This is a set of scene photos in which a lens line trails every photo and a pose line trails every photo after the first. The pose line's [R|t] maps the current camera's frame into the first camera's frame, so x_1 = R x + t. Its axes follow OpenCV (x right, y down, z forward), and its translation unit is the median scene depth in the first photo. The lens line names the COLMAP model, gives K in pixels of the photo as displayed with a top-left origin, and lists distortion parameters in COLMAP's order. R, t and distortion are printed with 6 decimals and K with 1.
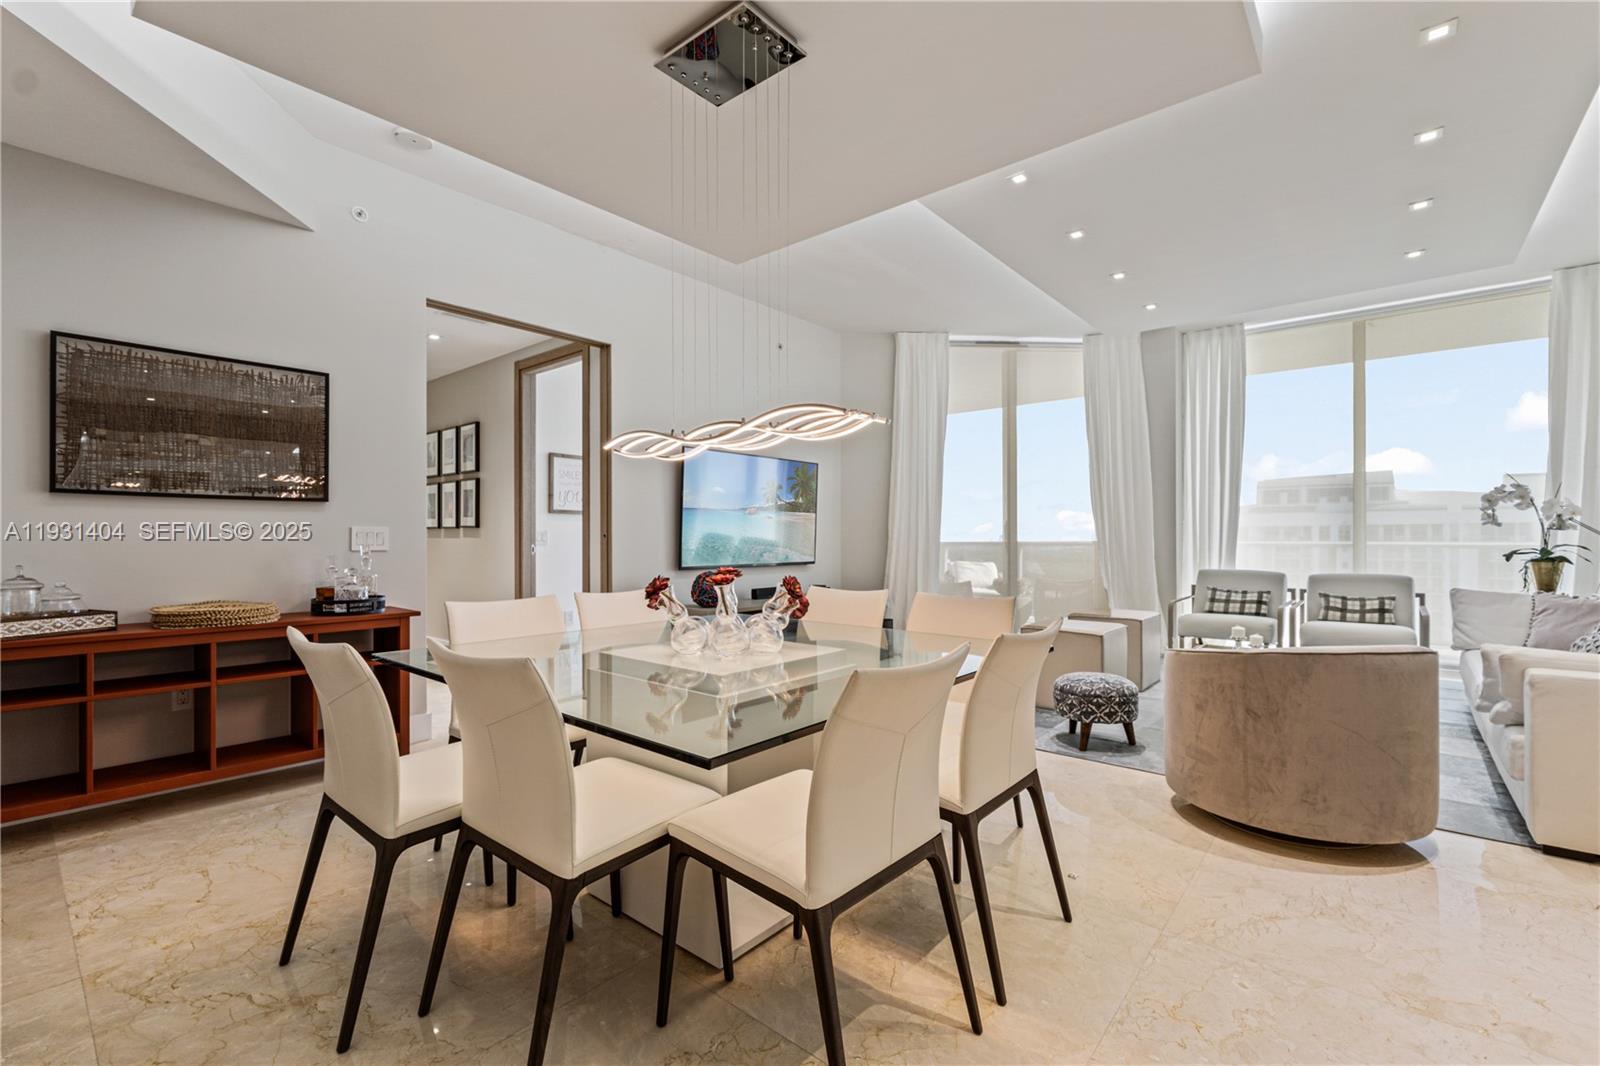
lens RADIAL K [[688.6, 0, 800.0], [0, 688.6, 533.0], [0, 0, 1]] dist [-0.001959, -0.000318]
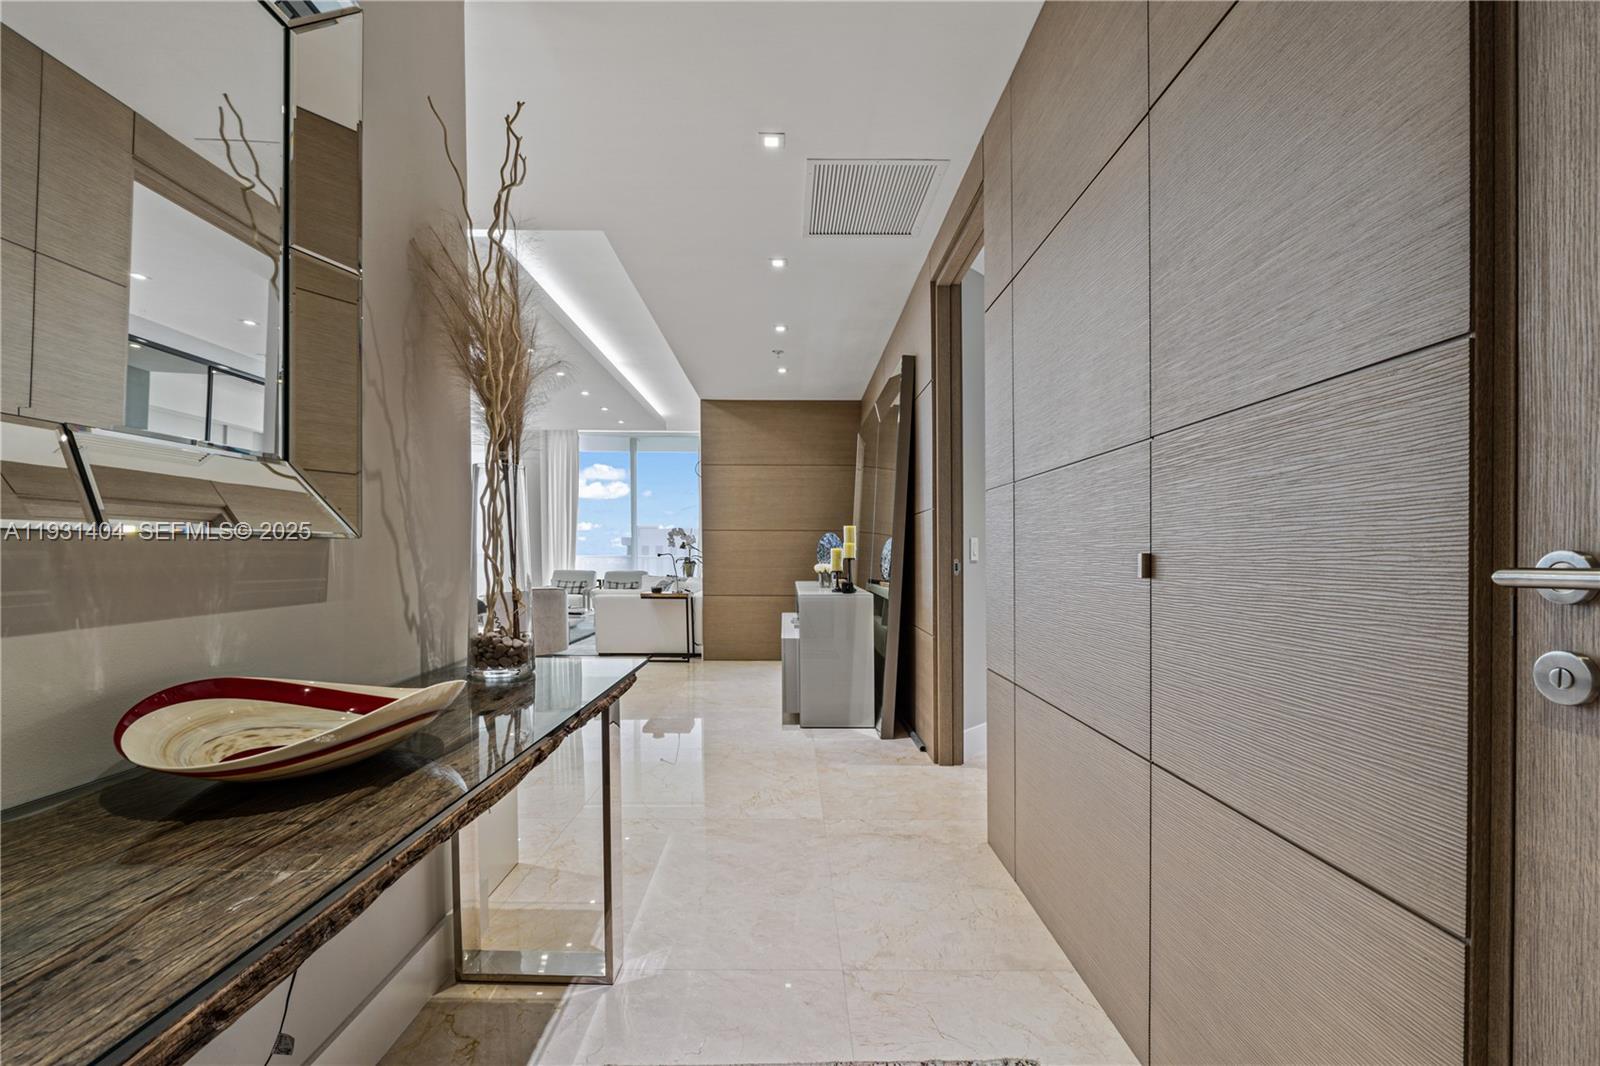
lens RADIAL K [[693.6, 0, 797.1], [0, 693.6, 567.9], [0, 0, 1]] dist [-0.000147, -0.000090]
pose [[0.764609, -0.009516, 0.644424, -0.087102], [-0.007732, 0.999684, 0.023937, 0.001178], [-0.644448, -0.023285, 0.764294, -0.850463]]
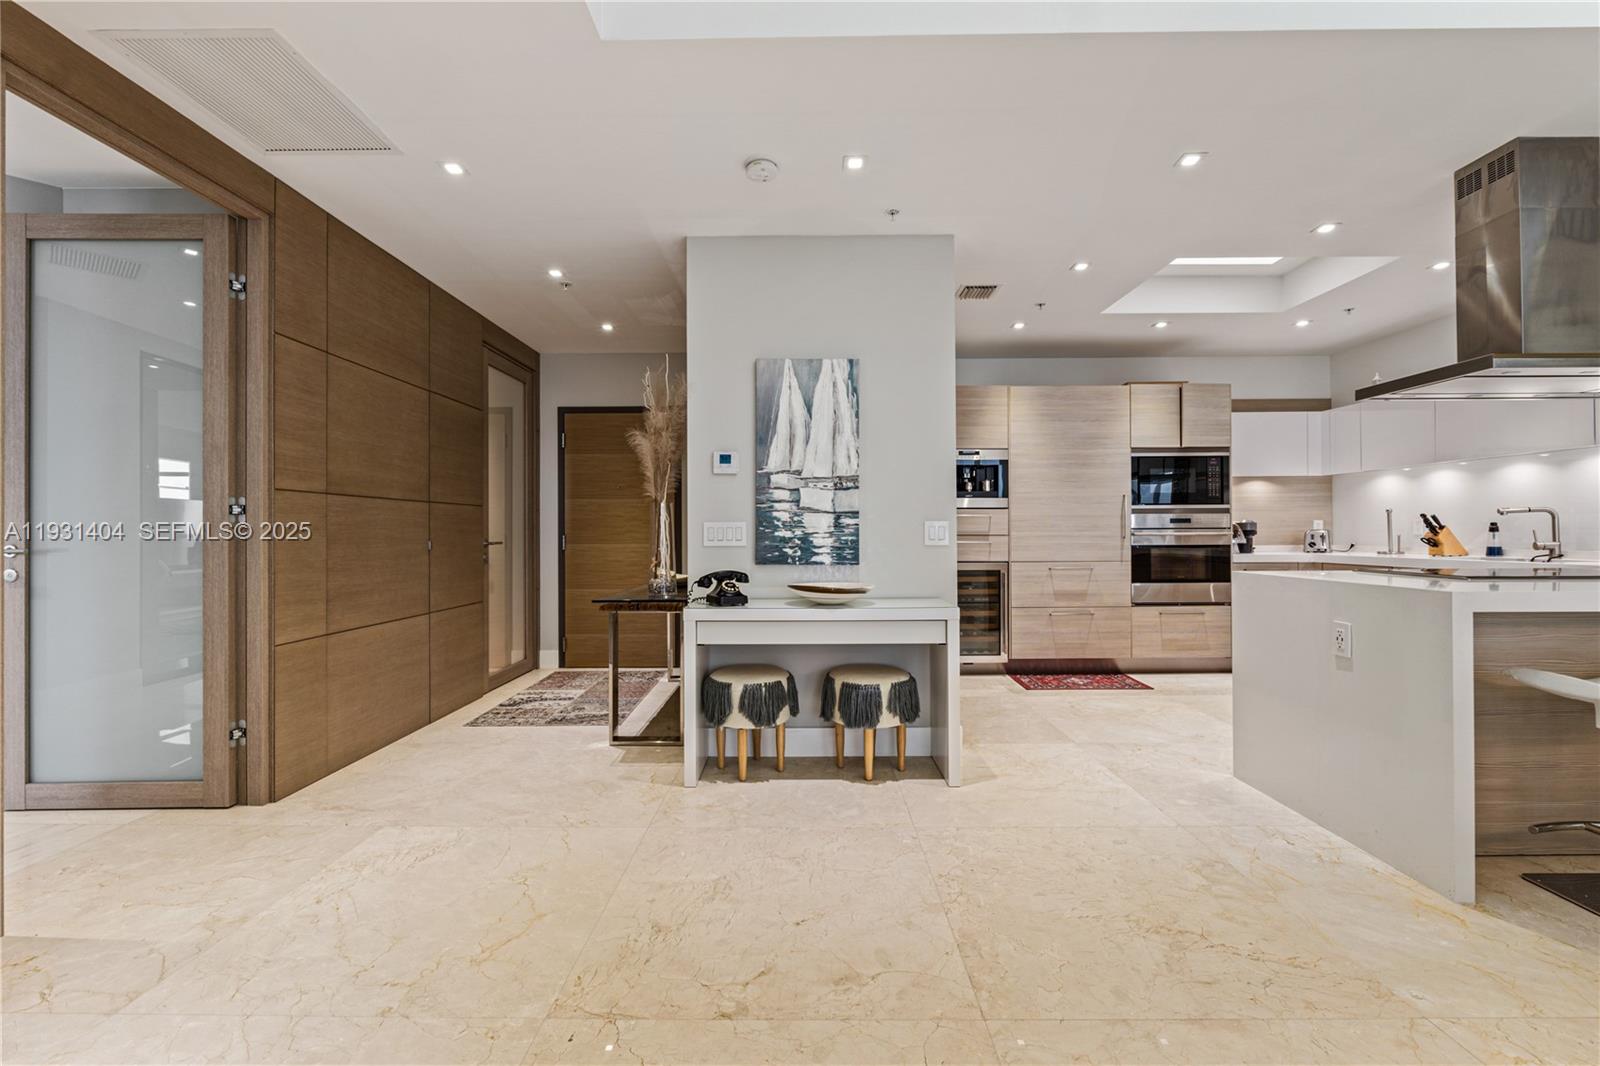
lens RADIAL K [[672.2, 0, 800.6], [0, 672.2, 527.3], [0, 0, 1]] dist [-0.002488, -0.000468]
pose [[-0.775499, -0.004666, -0.631332, 0.343386], [0.007231, 0.999841, -0.016272, -0.001465], [0.631308, -0.017184, -0.775342, 0.111547]]
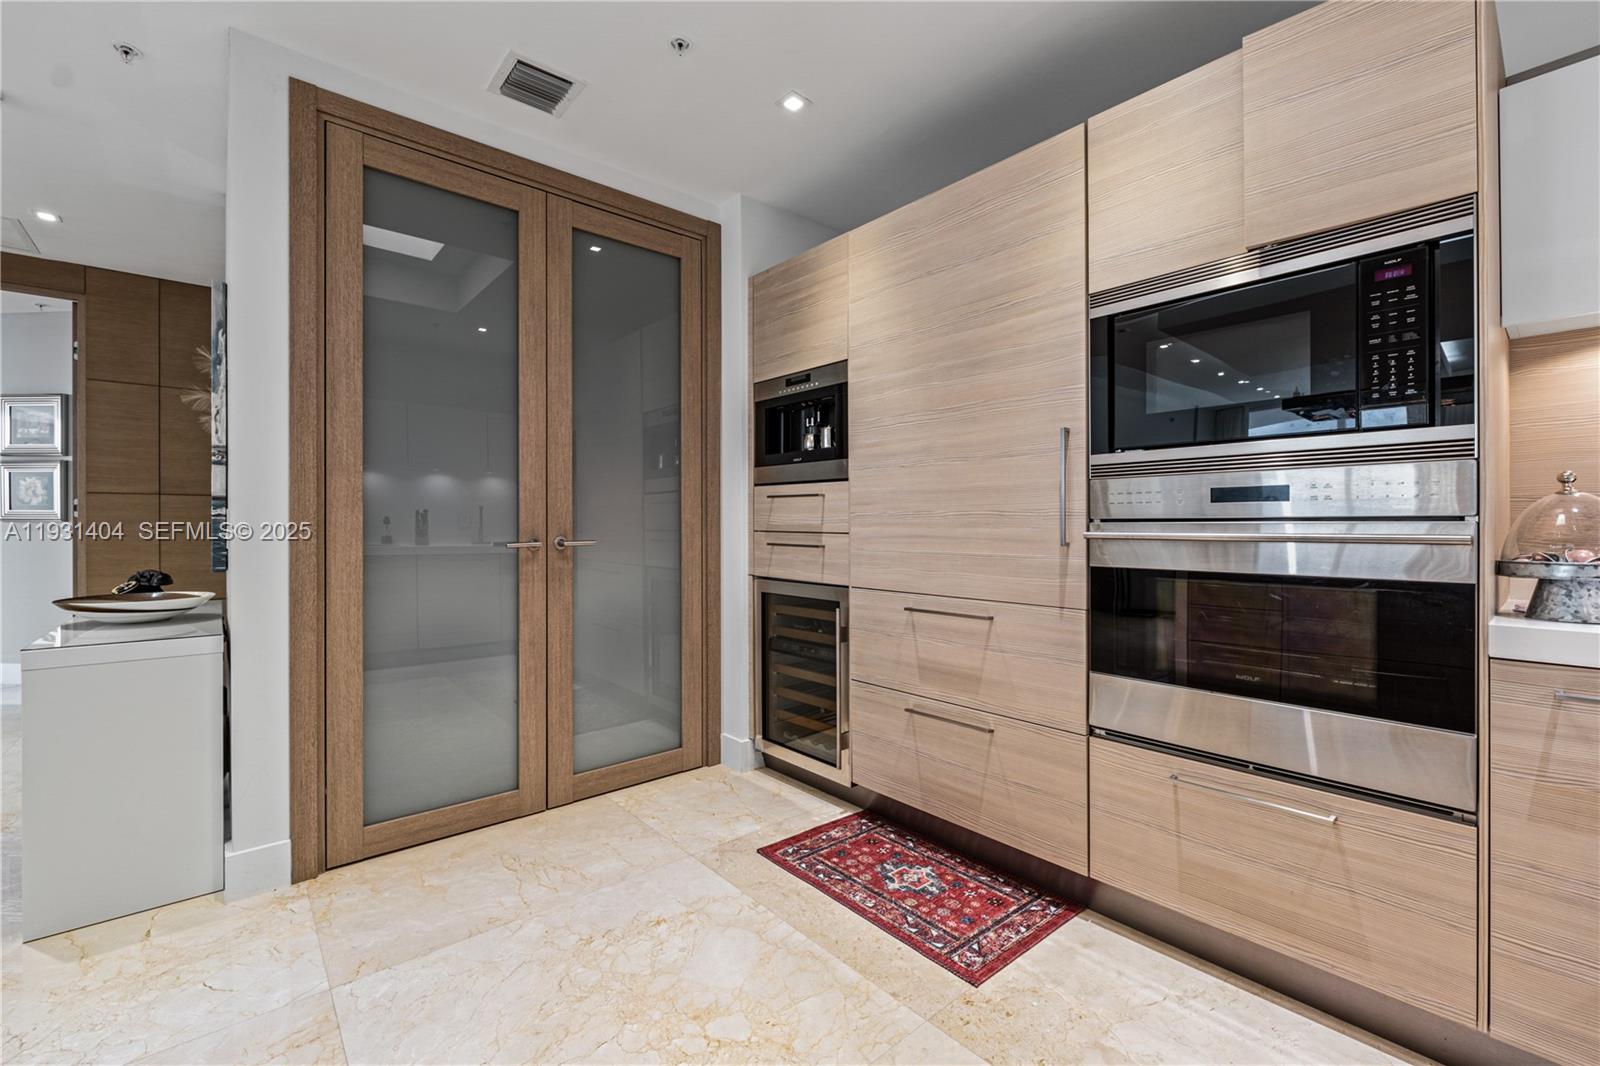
lens RADIAL K [[675.4, 0, 801.9], [0, 675.4, 523.1], [0, 0, 1]] dist [-0.003106, -0.000139]
pose [[-0.986010, -0.002237, 0.166674, -0.571845], [-0.003610, 0.999962, -0.007932, -0.007061], [-0.166650, -0.008423, -0.985980, 0.030560]]
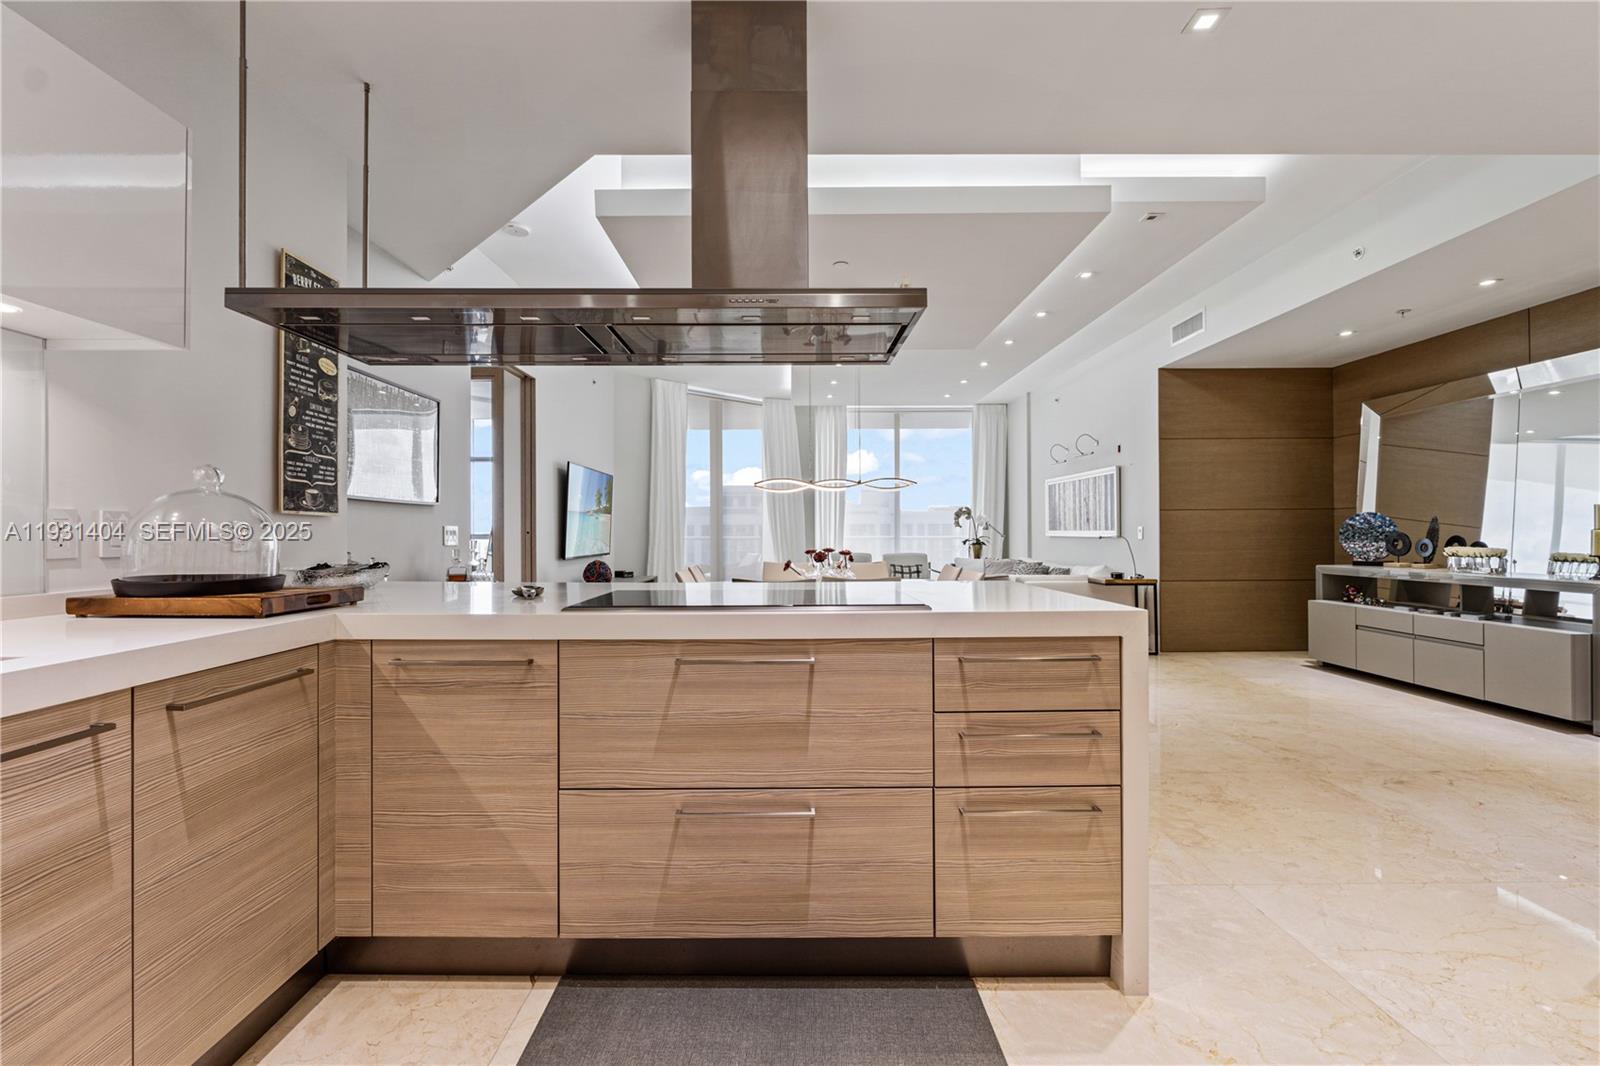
lens RADIAL K [[698.5, 0, 799.8], [0, 698.5, 536.0], [0, 0, 1]] dist [-0.001465, -0.000499]
pose [[0.759770, -0.006038, 0.650163, -0.641886], [-0.000016, 0.999957, 0.009306, -0.003131], [-0.650191, -0.007080, 0.759737, -0.243851]]
